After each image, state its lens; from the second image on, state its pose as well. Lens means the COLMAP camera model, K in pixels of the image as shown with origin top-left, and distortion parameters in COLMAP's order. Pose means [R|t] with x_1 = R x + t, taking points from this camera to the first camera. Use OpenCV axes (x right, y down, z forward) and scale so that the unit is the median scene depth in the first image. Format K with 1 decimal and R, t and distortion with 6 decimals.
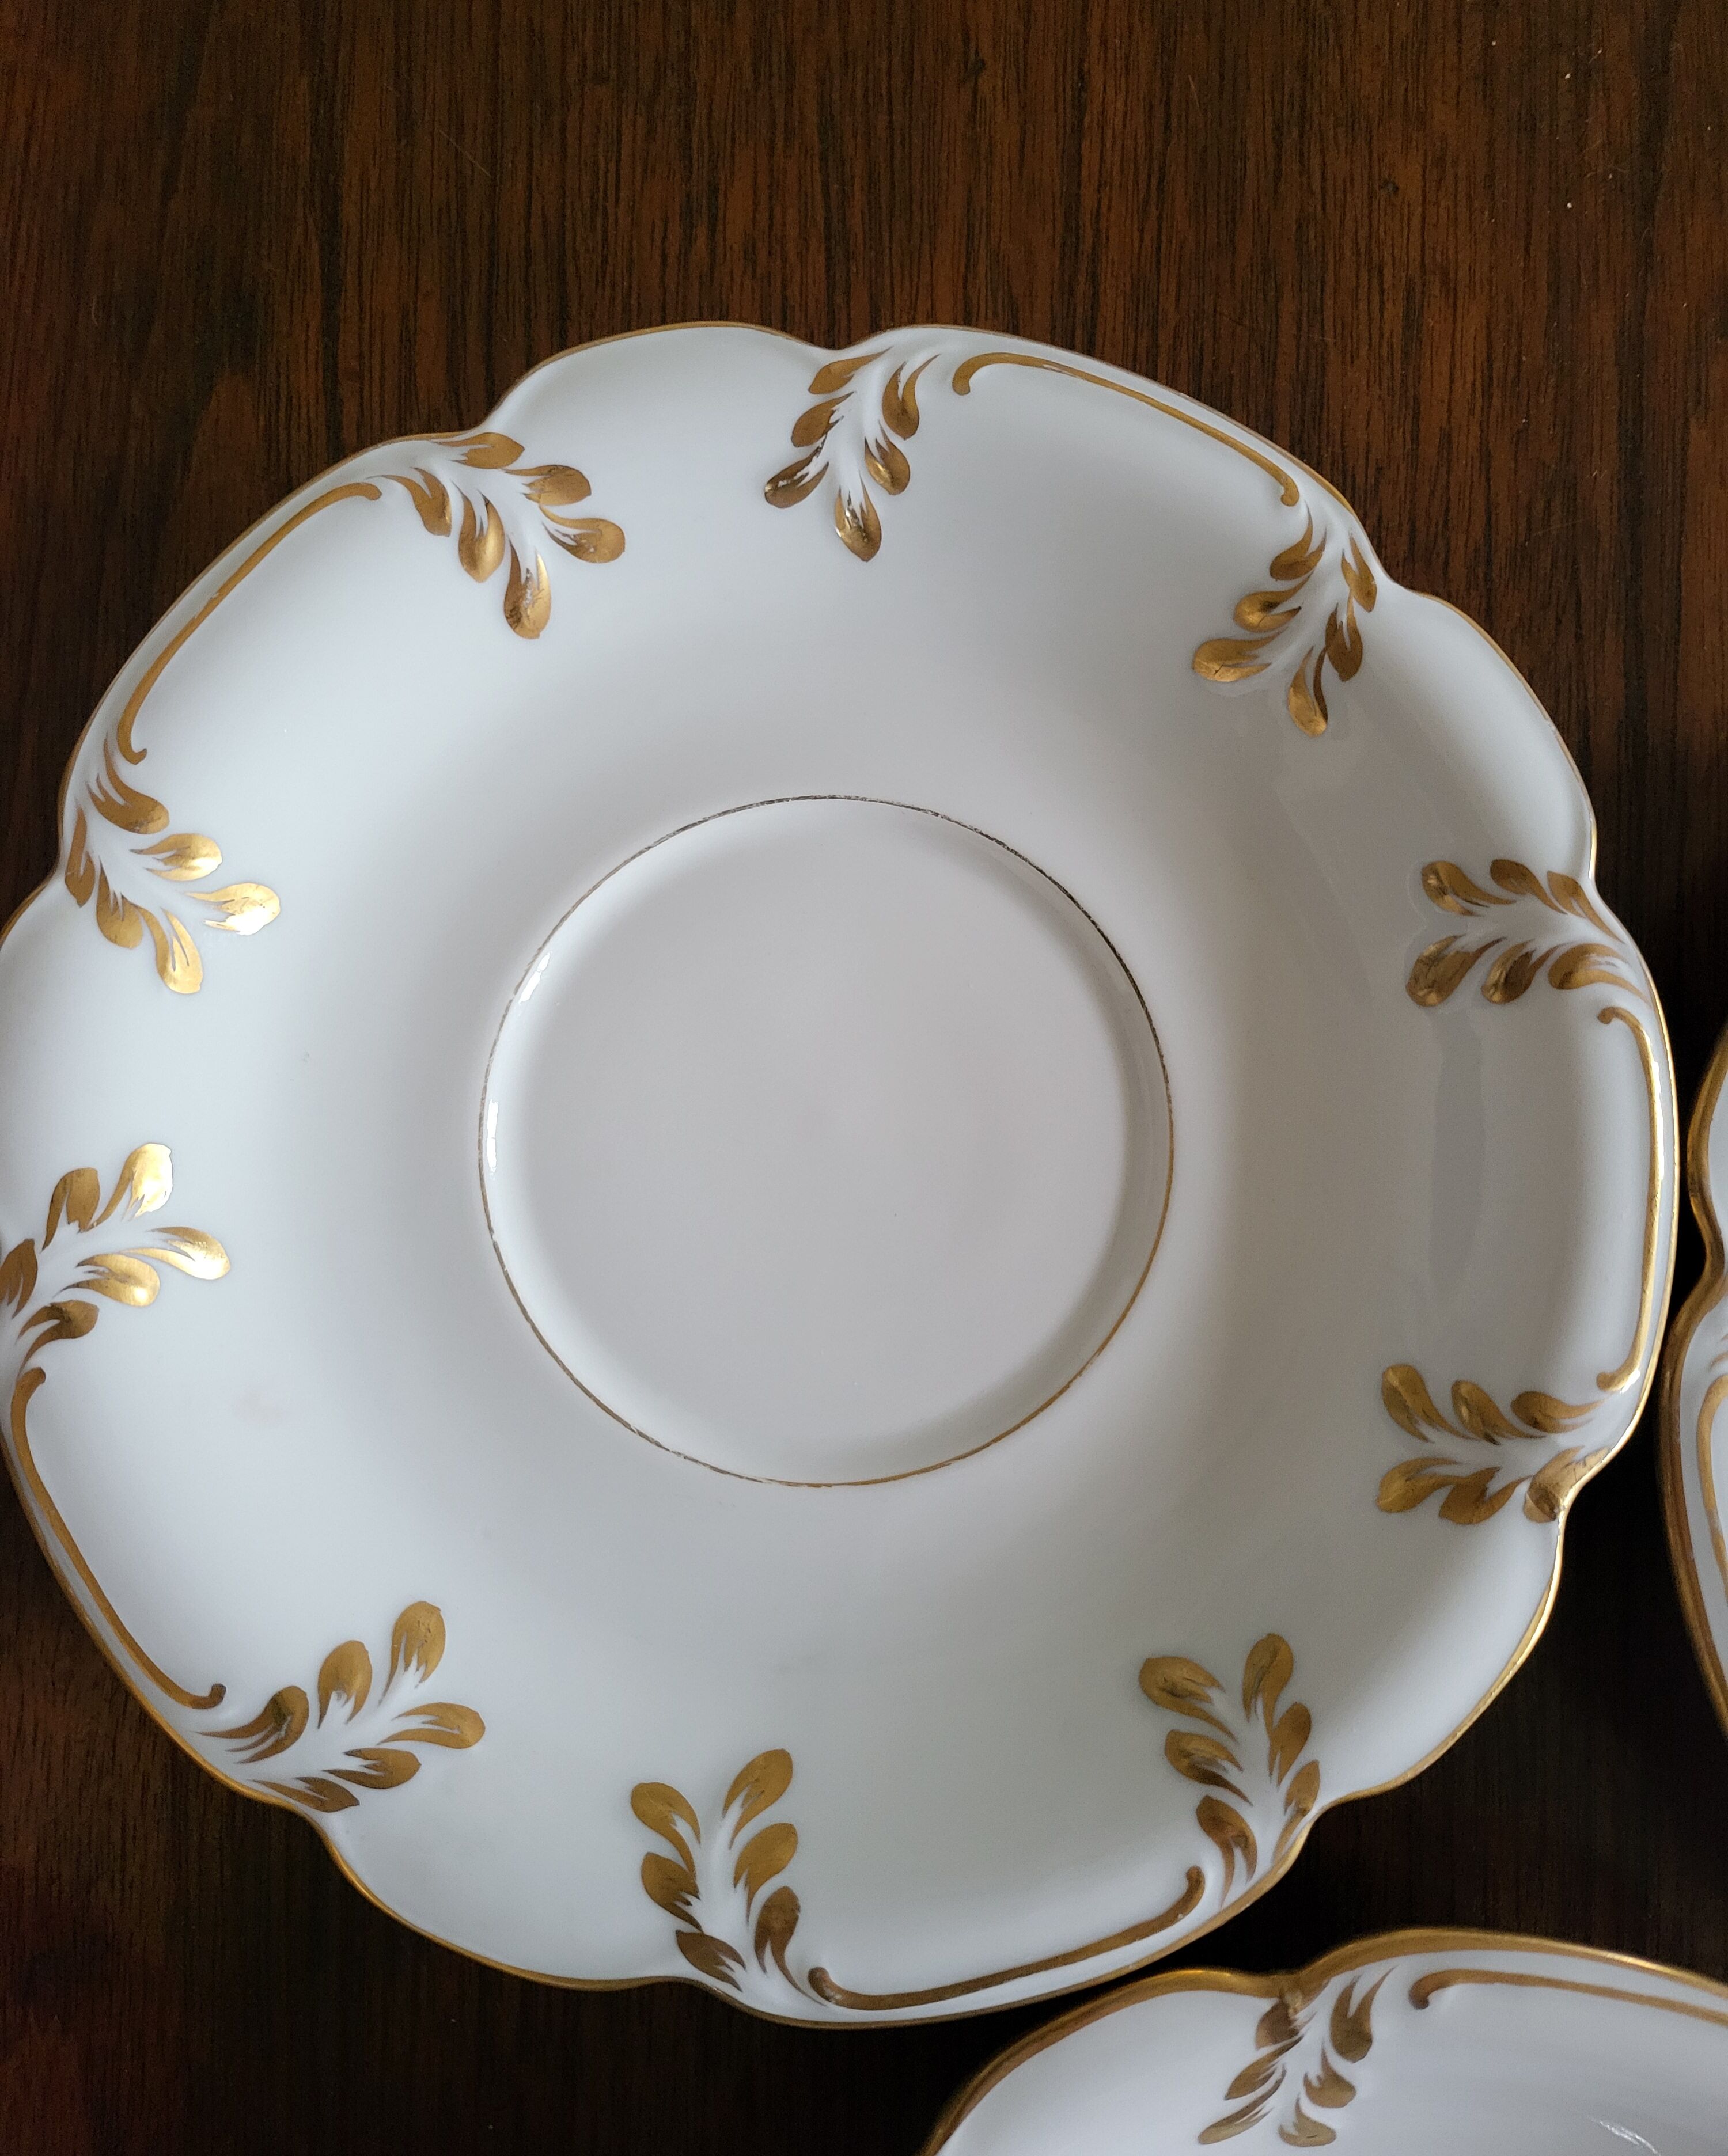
lens RADIAL K [[1580.8, 0, 840.7], [0, 1580.8, 1046.2], [0, 0, 1]] dist [0.030370, -0.054684]
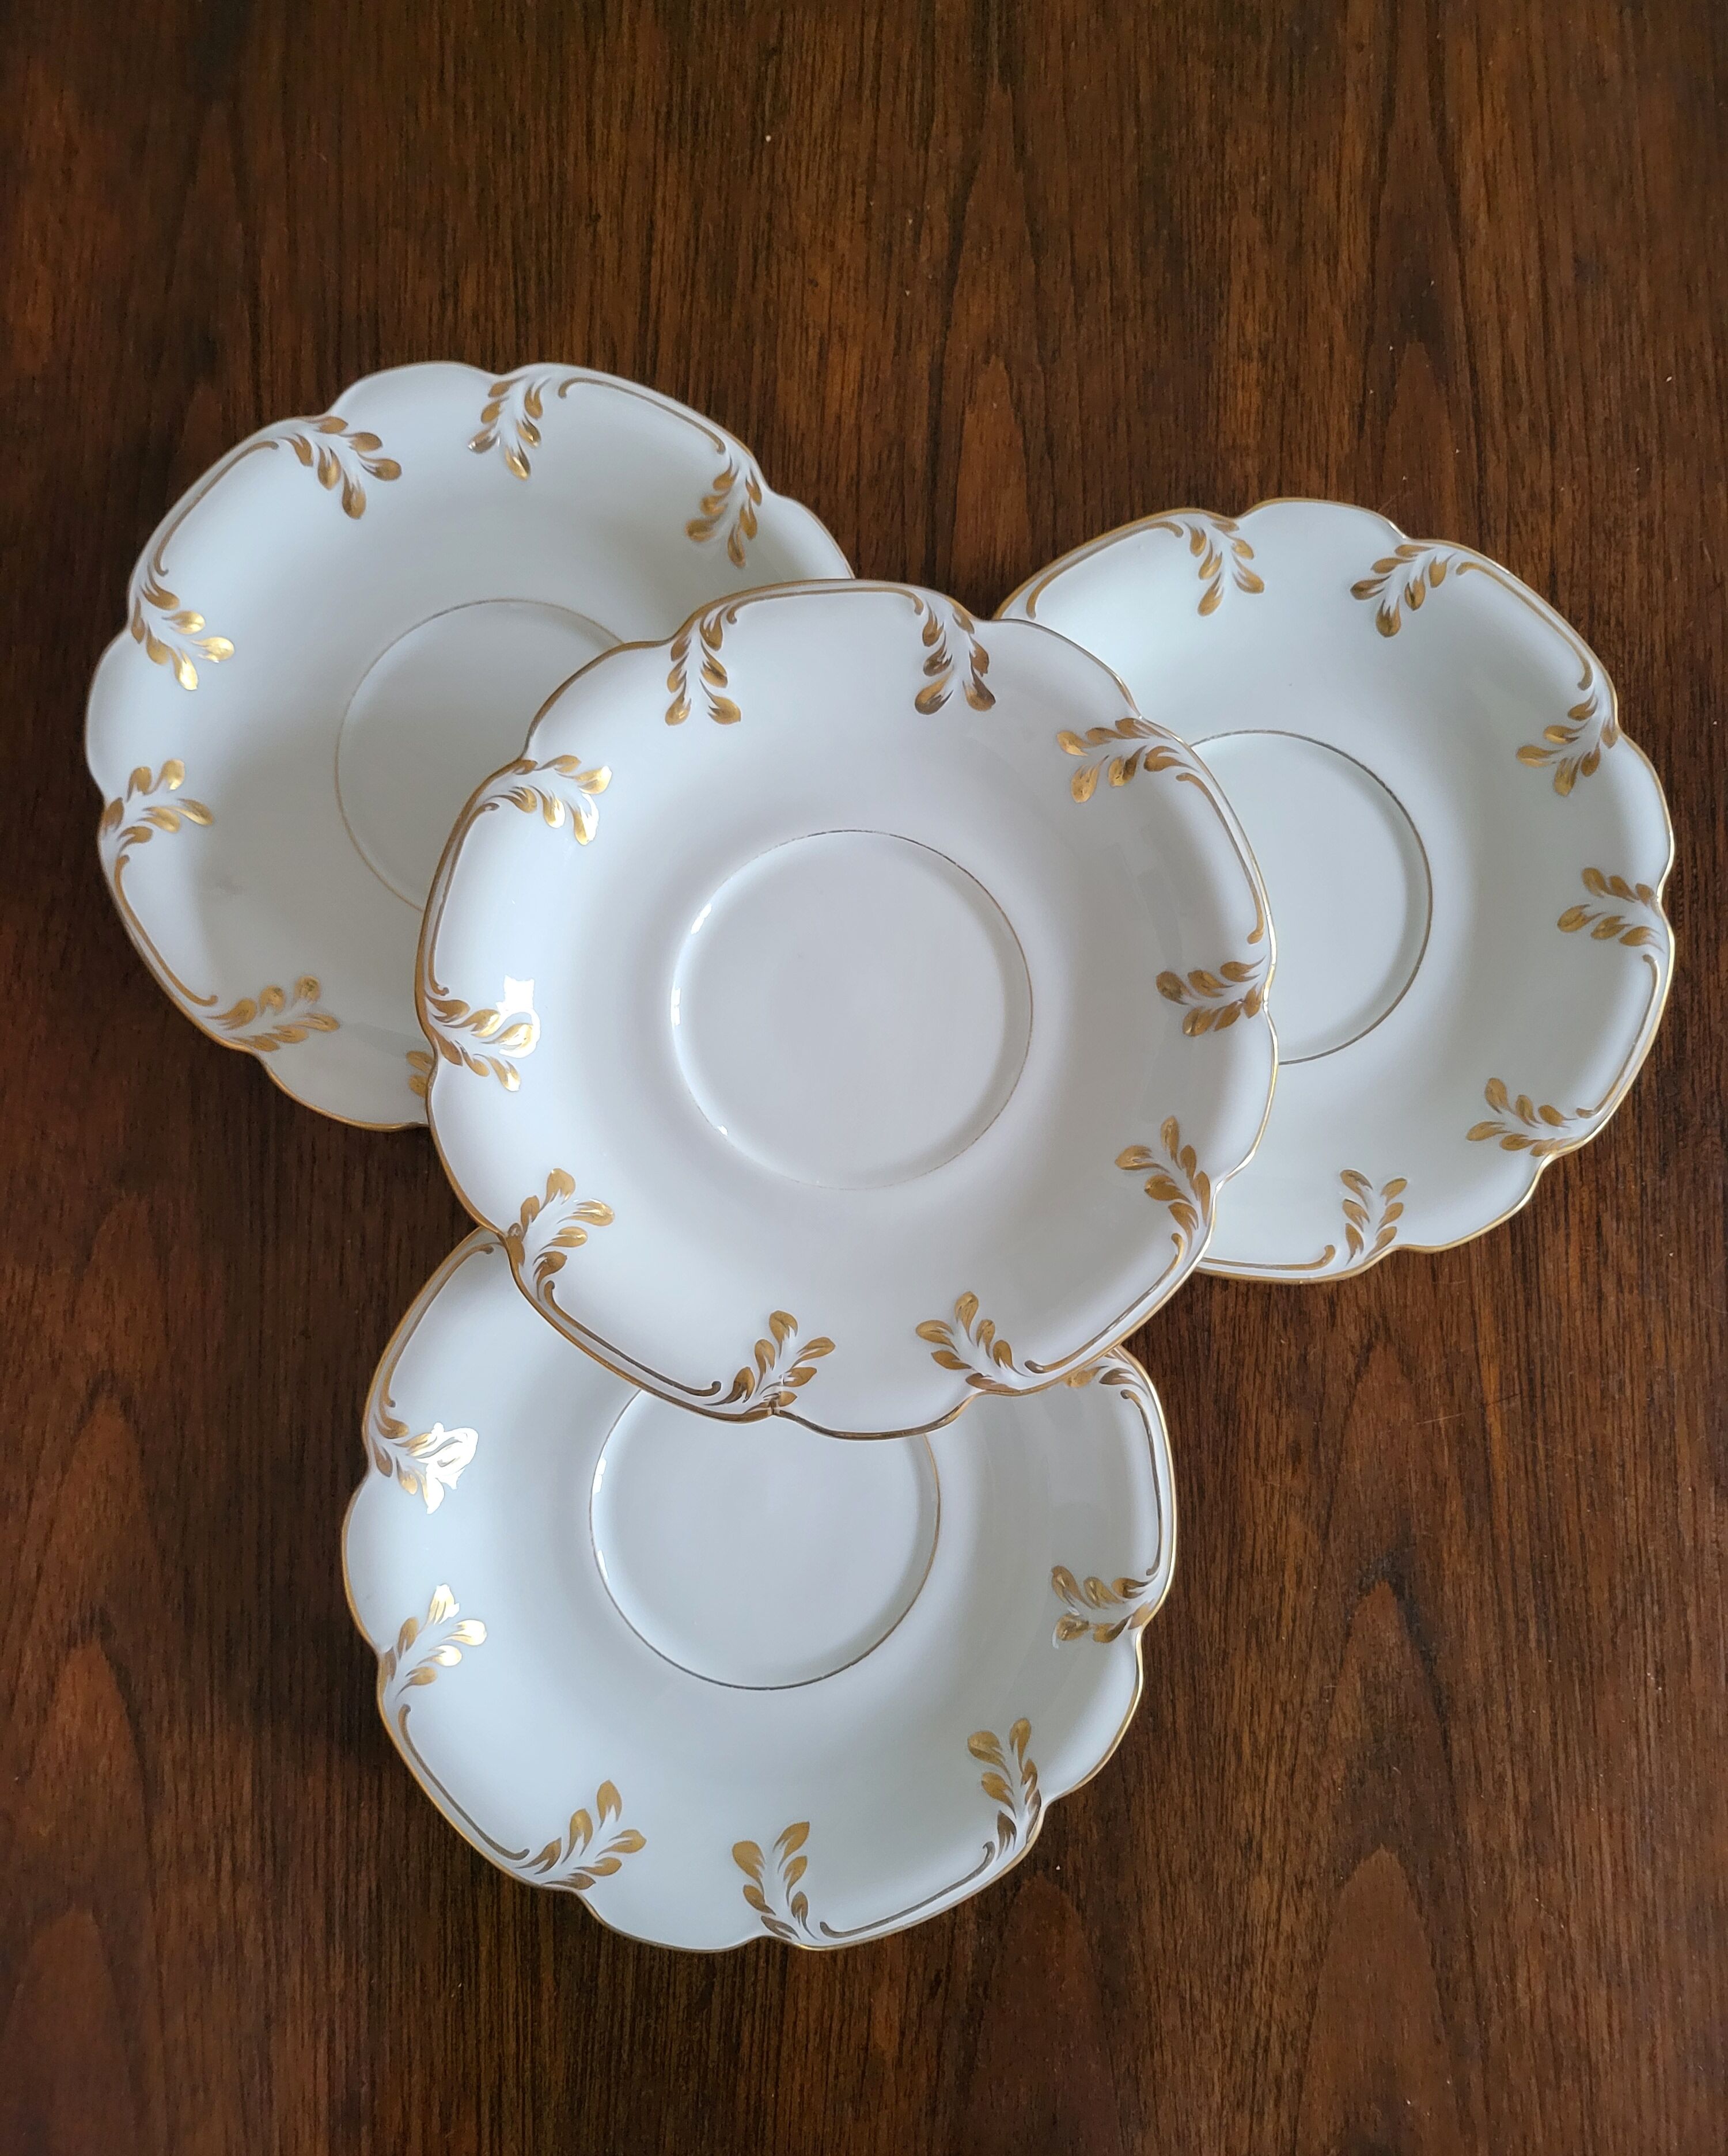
lens RADIAL K [[1580.8, 0, 860.0], [0, 1580.8, 1068.8], [0, 0, 1]] dist [0.030370, -0.054684]
pose [[0.999715, -0.007614, 0.022618, 0.361407], [0.006701, 0.999170, 0.040177, 0.334988], [-0.022906, -0.040014, 0.998937, -0.972587]]
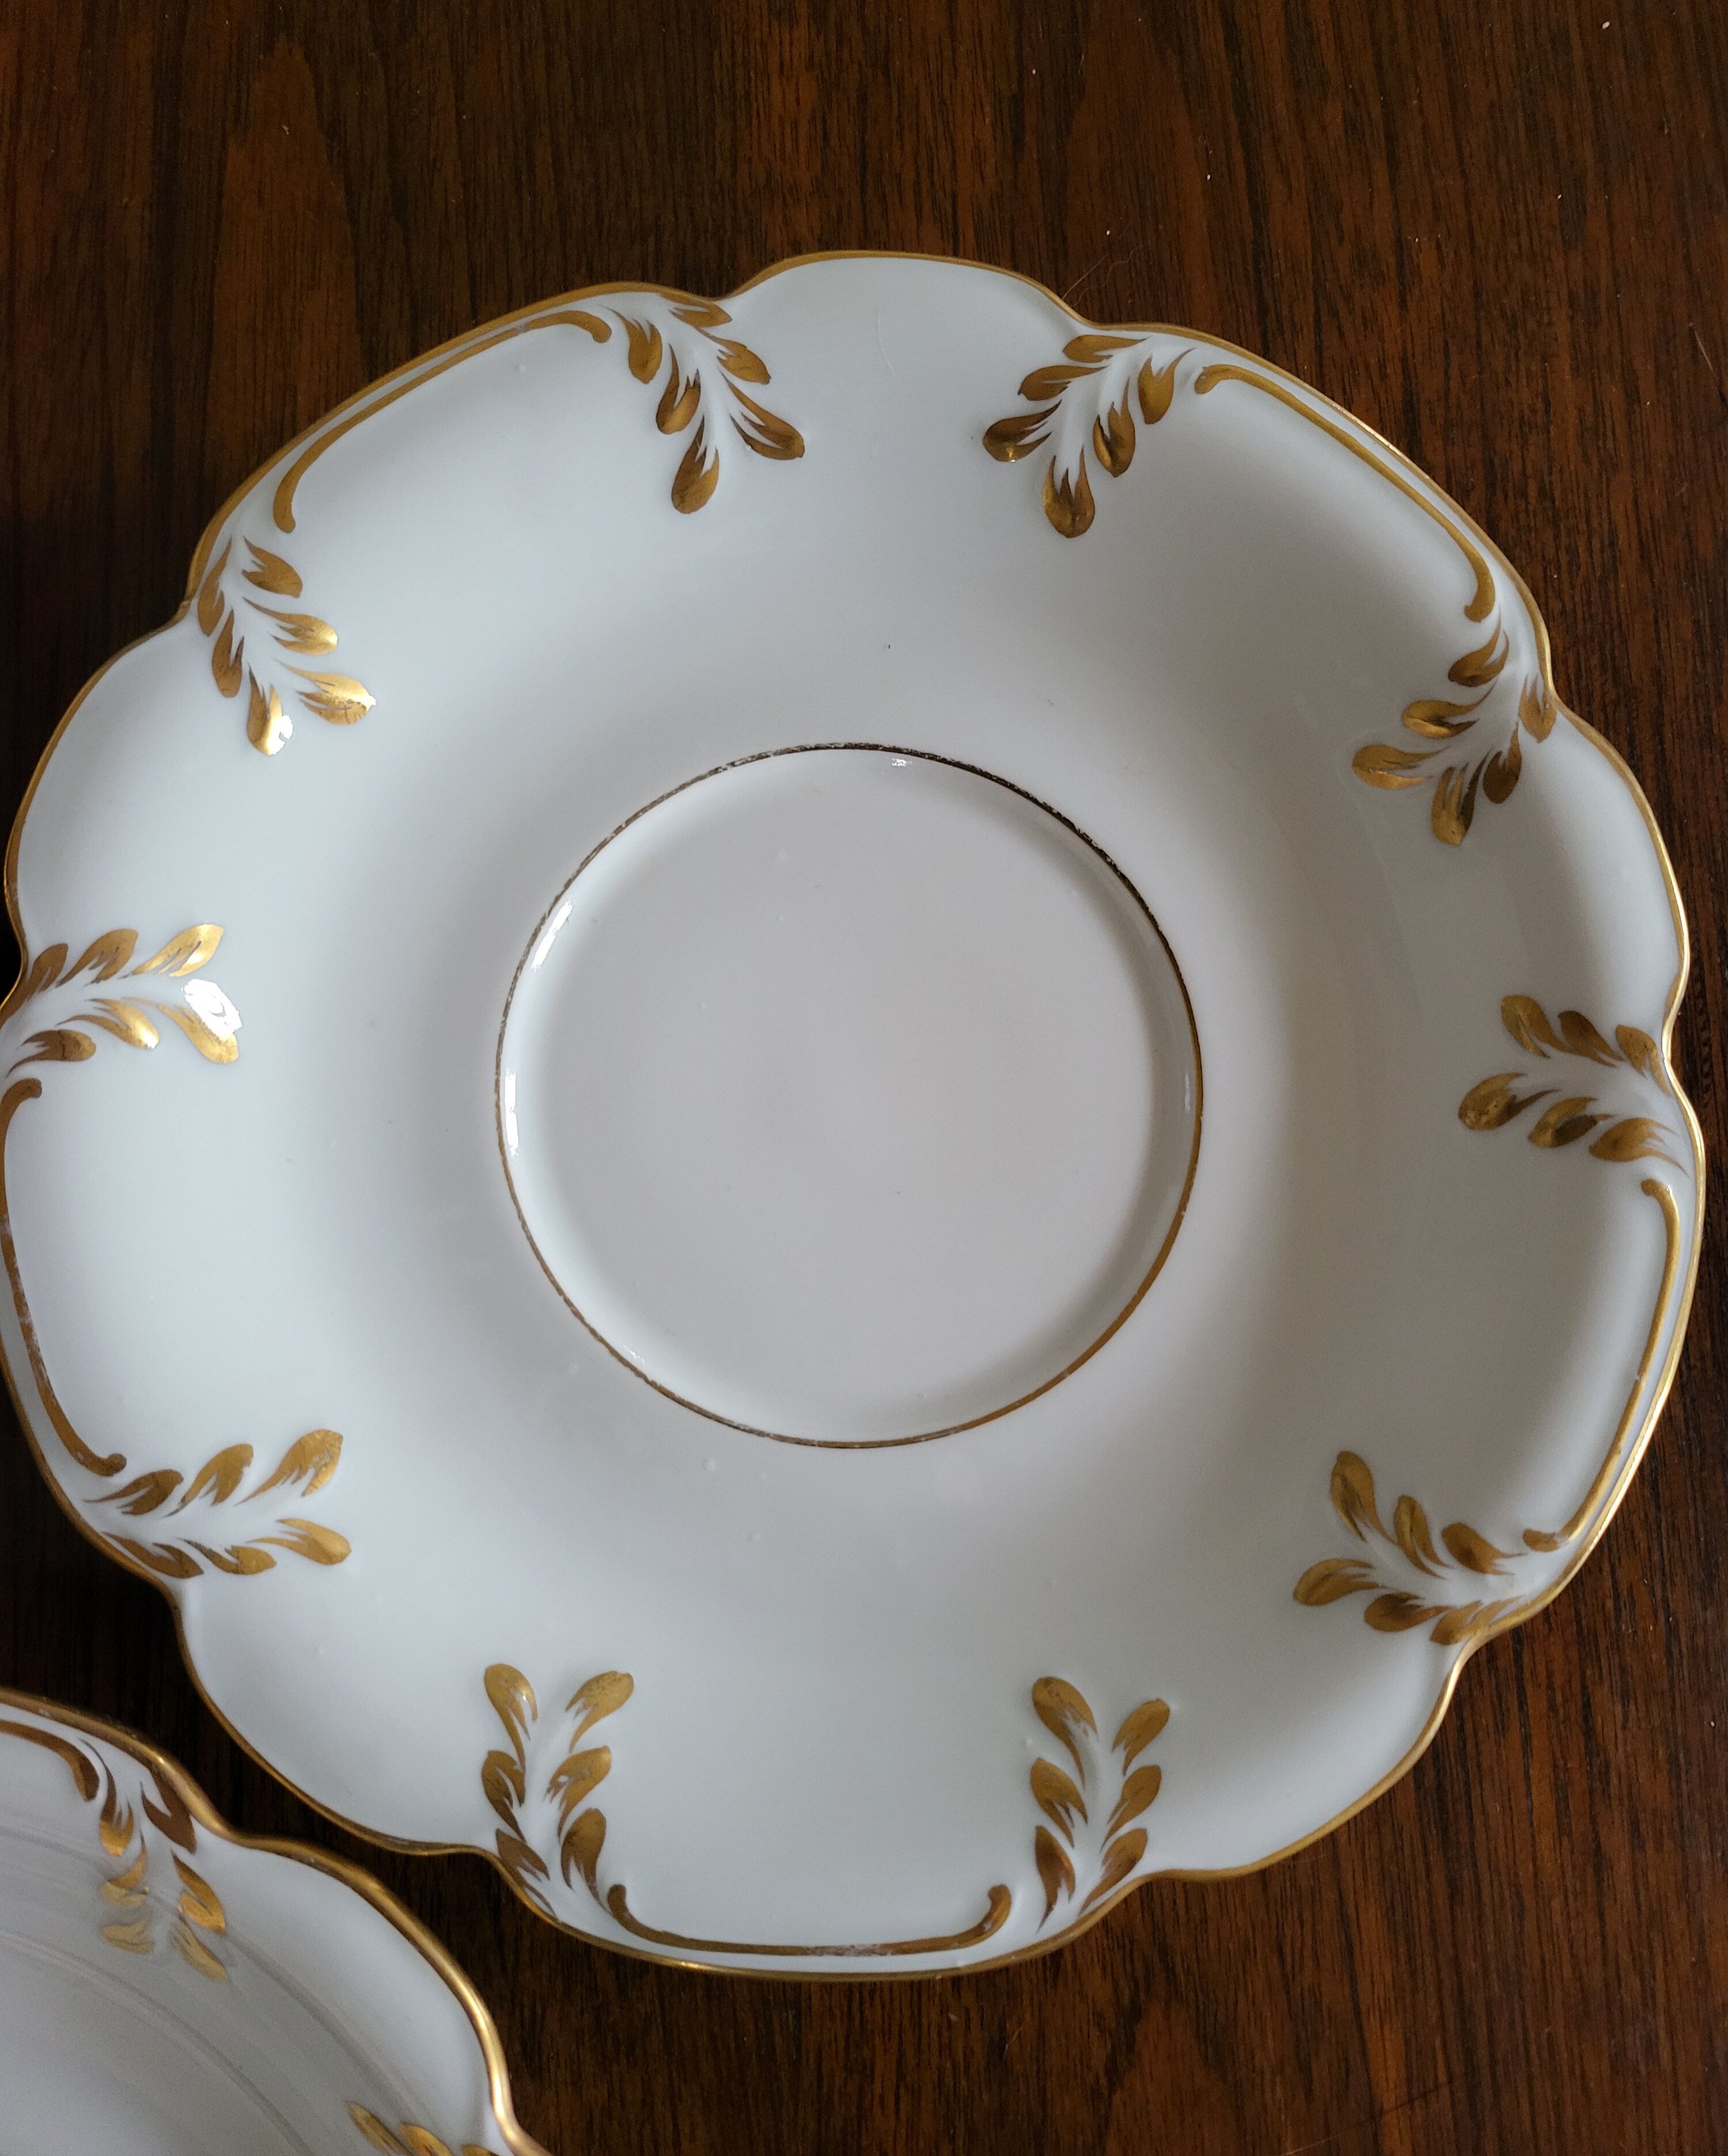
lens RADIAL K [[1580.8, 0, 877.6], [0, 1580.8, 1072.8], [0, 0, 1]] dist [0.030370, -0.054684]
pose [[0.996353, -0.070977, 0.047367, 0.855363], [0.069612, 0.997127, 0.029880, 0.174555], [-0.049352, -0.026473, 0.998431, -0.000057]]
